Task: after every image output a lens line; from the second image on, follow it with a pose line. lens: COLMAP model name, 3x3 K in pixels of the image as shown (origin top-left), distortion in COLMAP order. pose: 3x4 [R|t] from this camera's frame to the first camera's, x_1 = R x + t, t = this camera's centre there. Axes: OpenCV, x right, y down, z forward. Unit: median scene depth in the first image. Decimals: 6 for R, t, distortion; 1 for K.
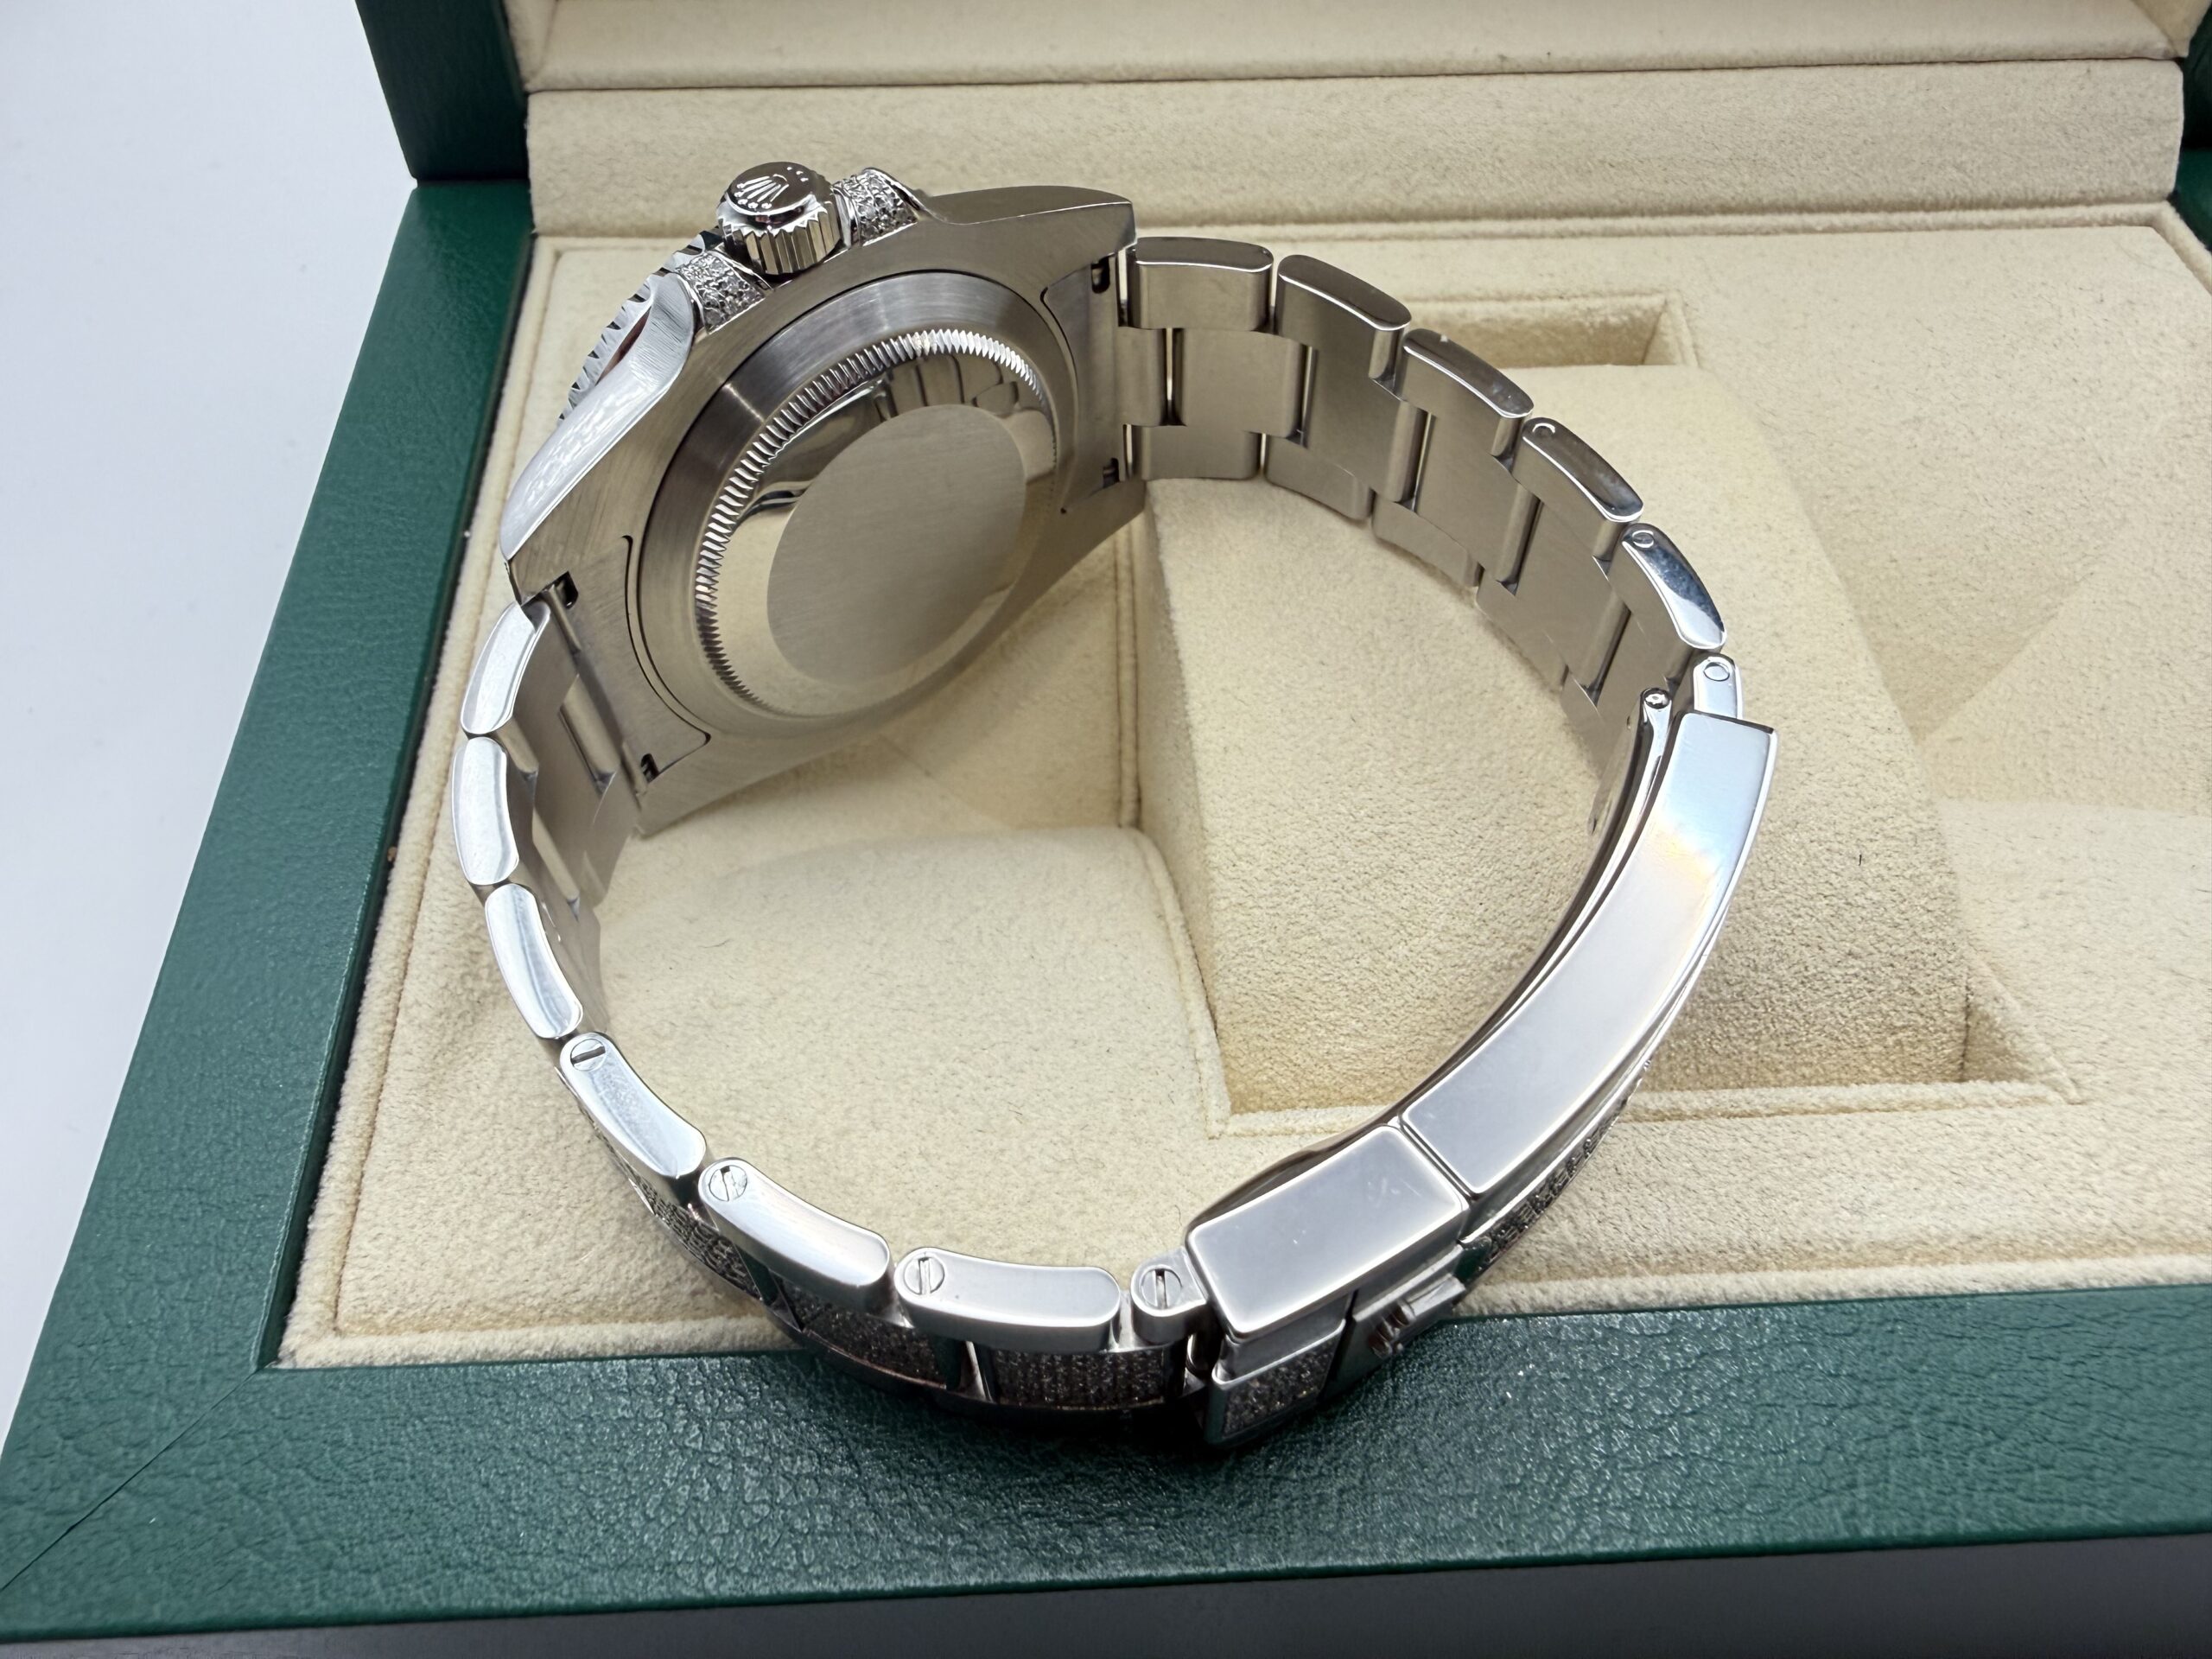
lens RADIAL K [[1595.5, 0, 1019.6], [0, 1595.5, 829.9], [0, 0, 1]] dist [0.005494, -0.005001]
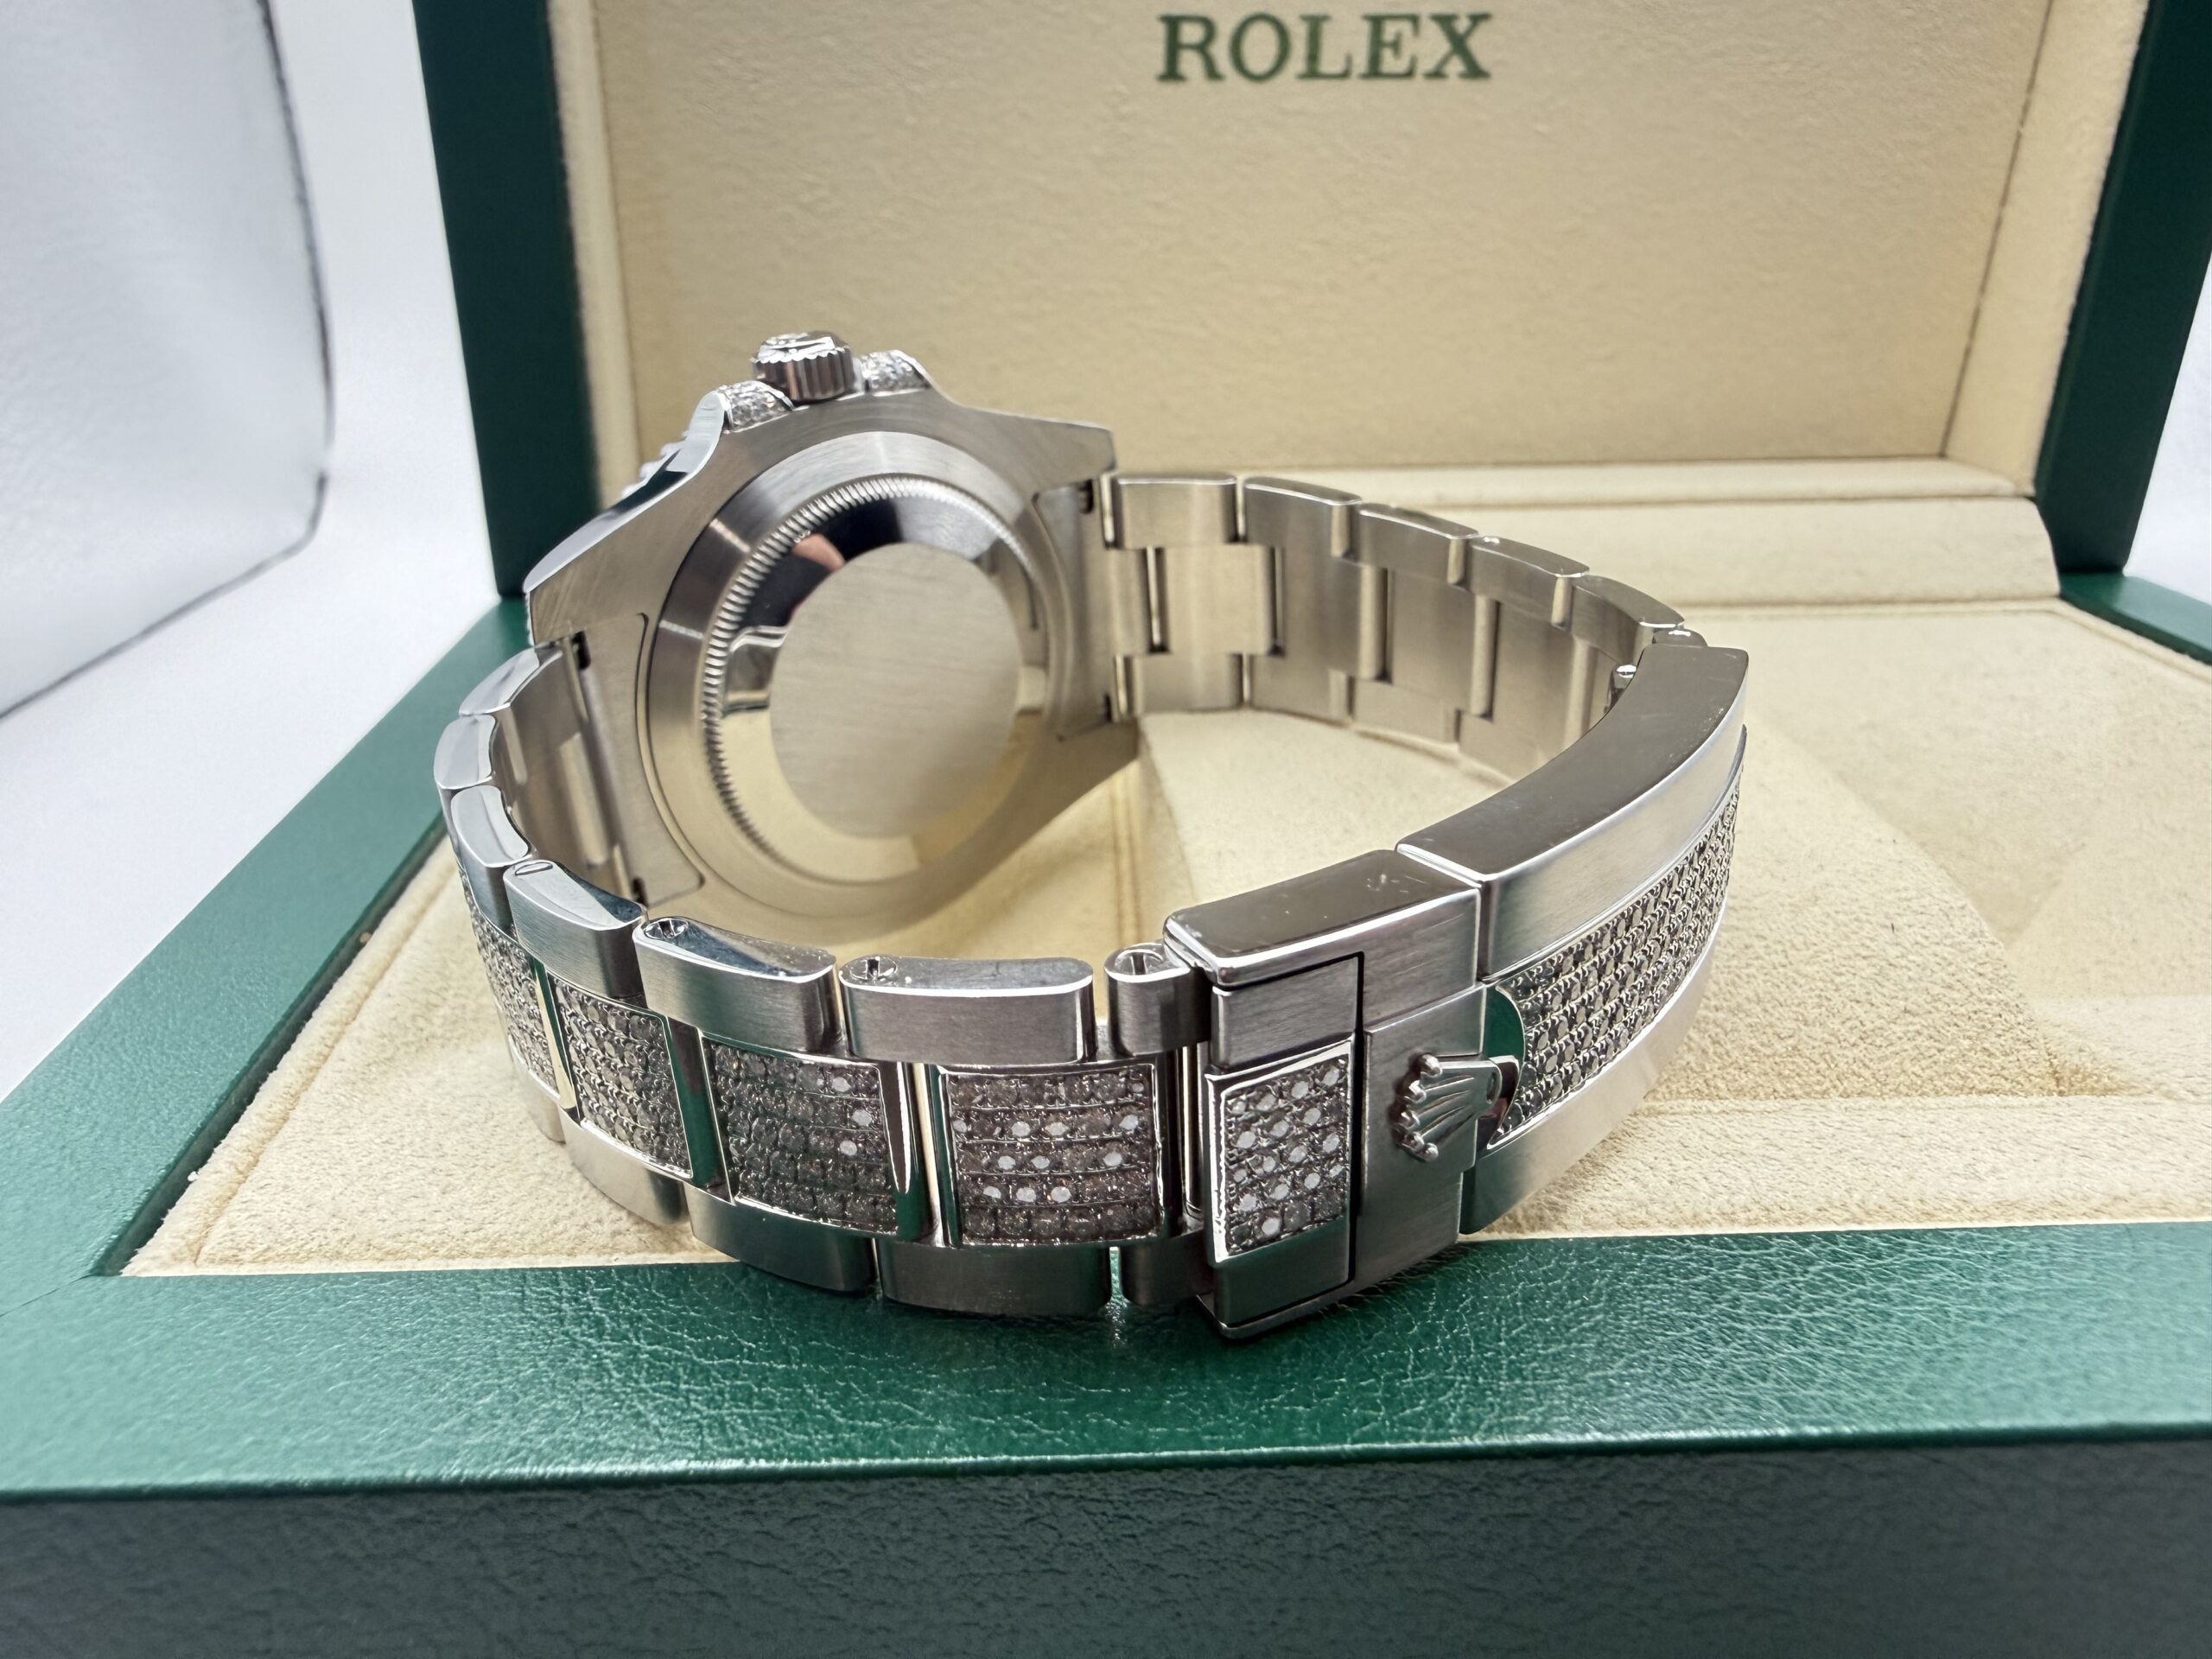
lens RADIAL K [[1595.5, 0, 1019.6], [0, 1595.5, 829.9], [0, 0, 1]] dist [0.005494, -0.005001]
pose [[0.999693, -0.008989, -0.023081, 0.029128], [-0.003289, 0.875405, -0.483379, 0.430812], [0.024550, 0.483307, 0.875107, 0.126939]]
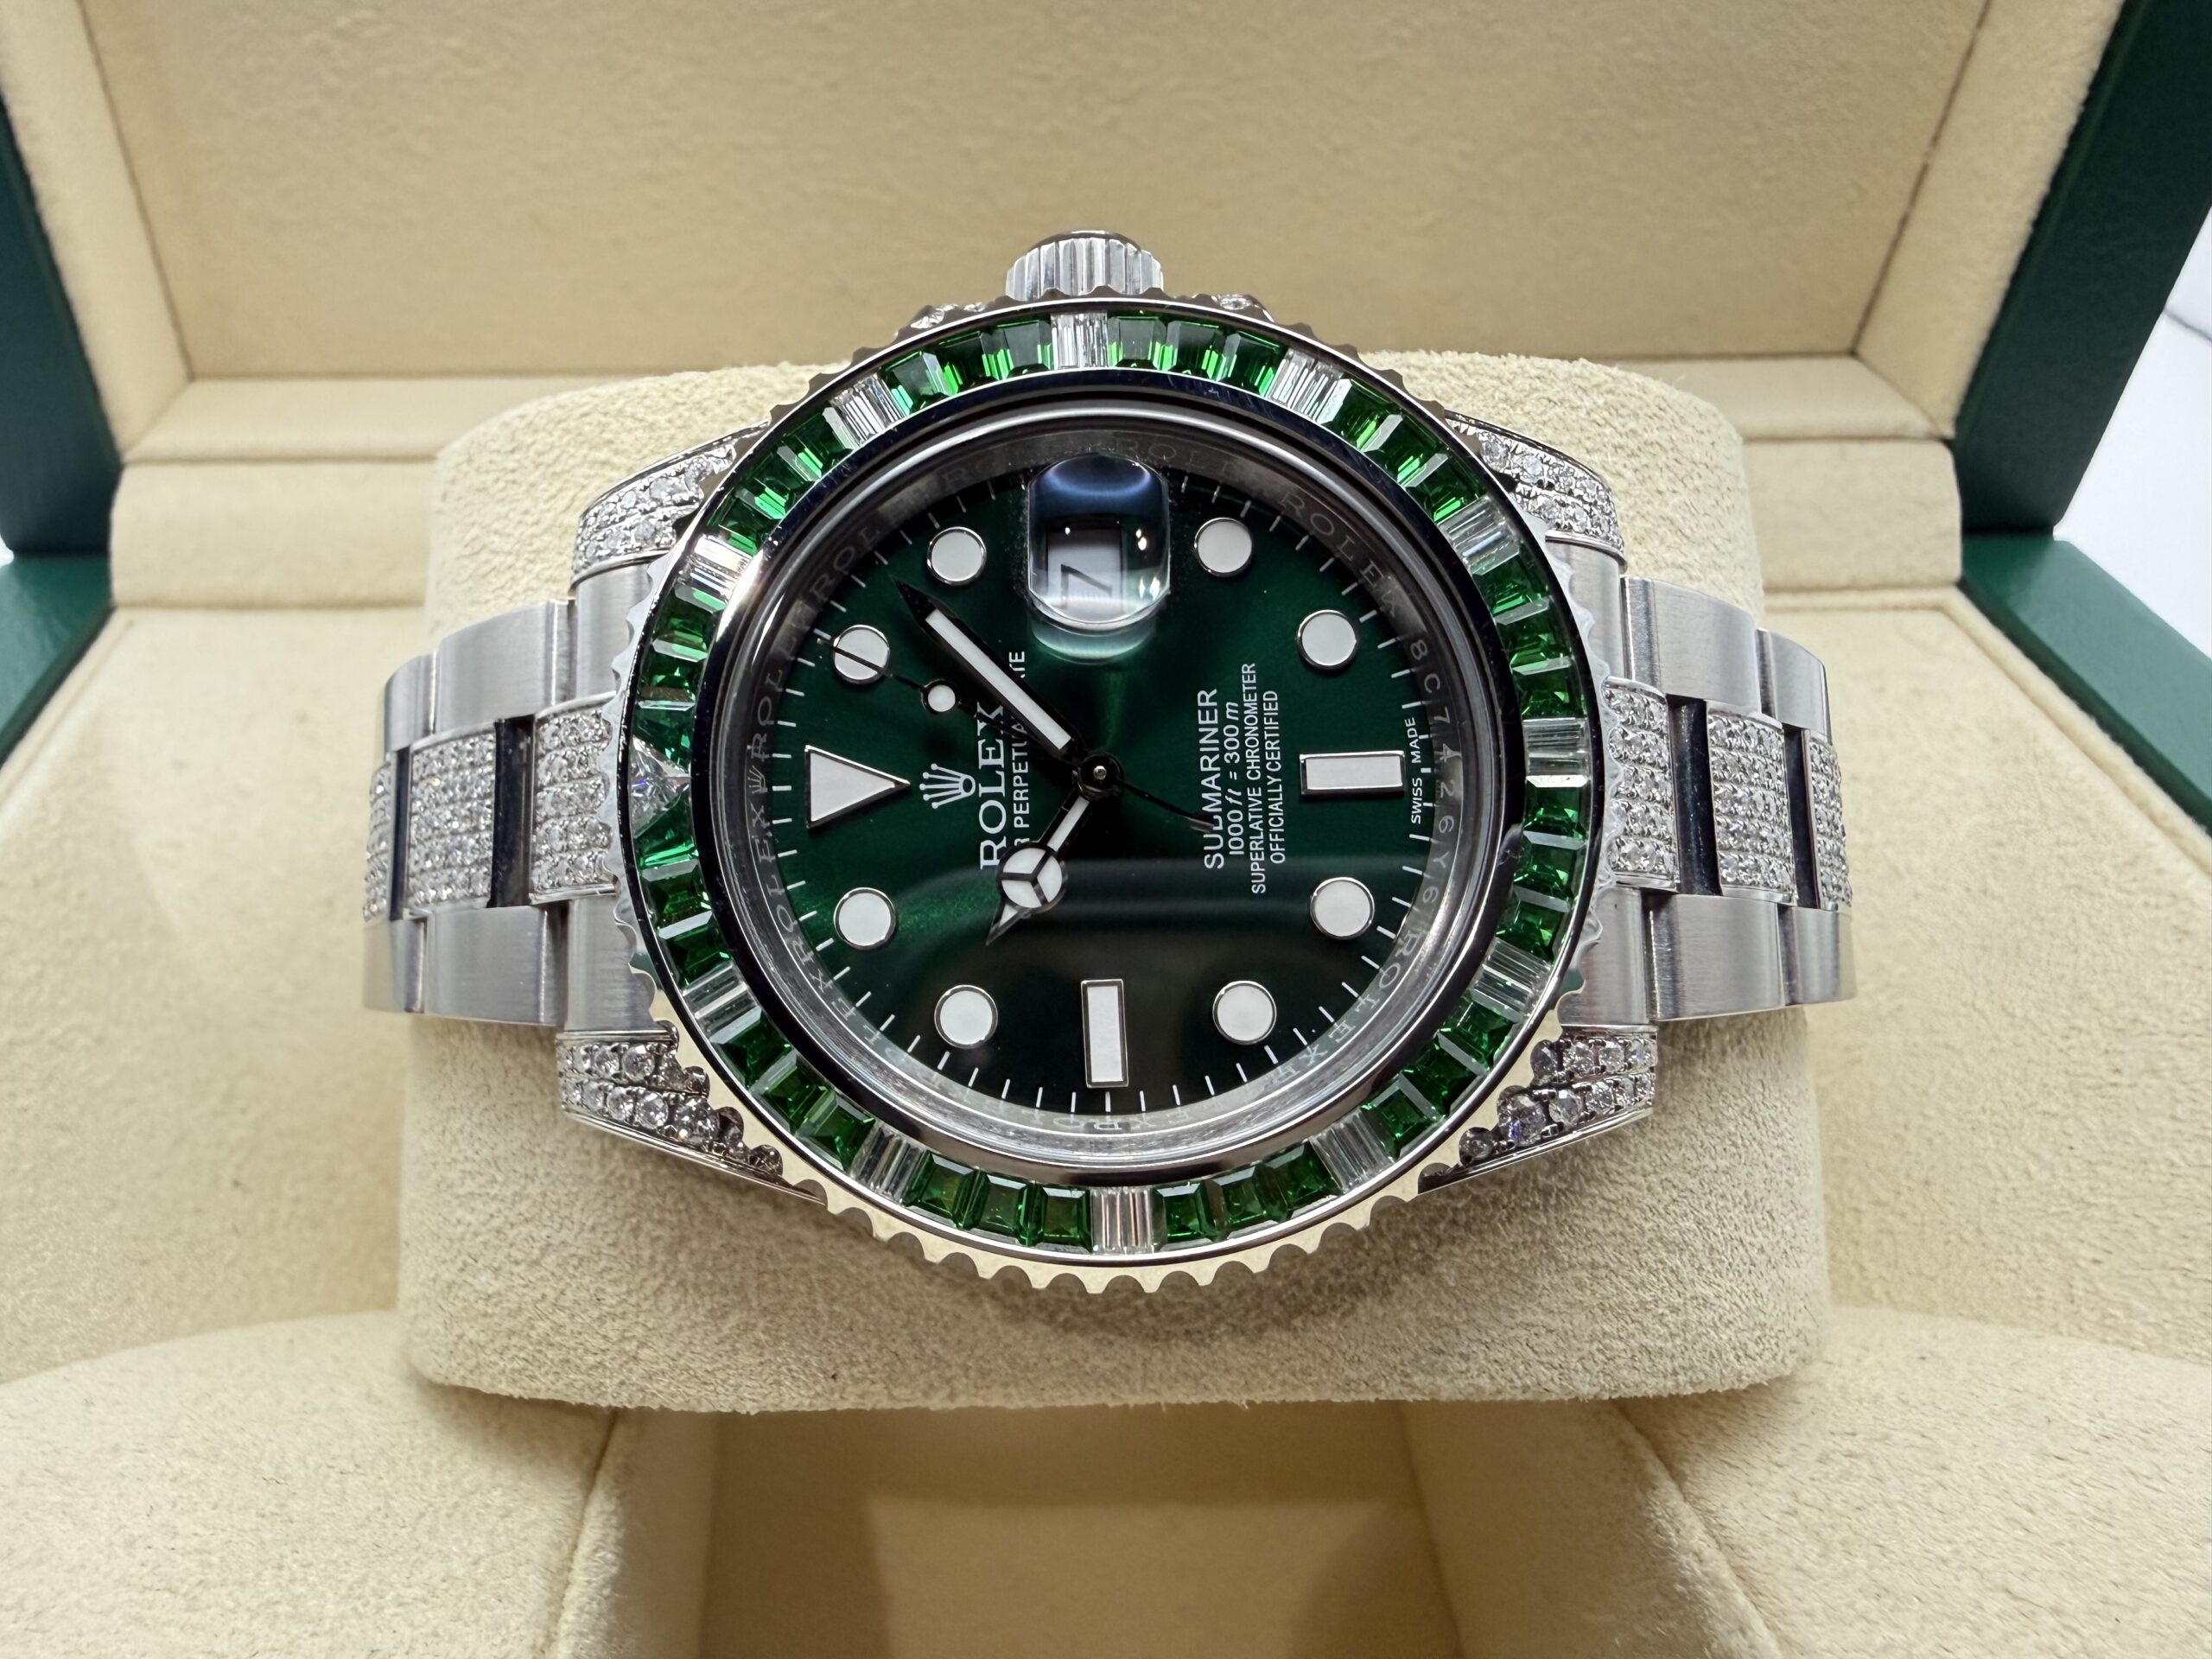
lens RADIAL K [[1606.7, 0, 899.1], [0, 1606.7, 831.6], [0, 0, 1]] dist [-0.006759, 0.006064]
pose [[0.998585, 0.013536, -0.051425, 0.279908], [-0.026027, 0.967719, -0.250685, -0.041760], [0.046372, 0.251669, 0.966702, 0.235161]]
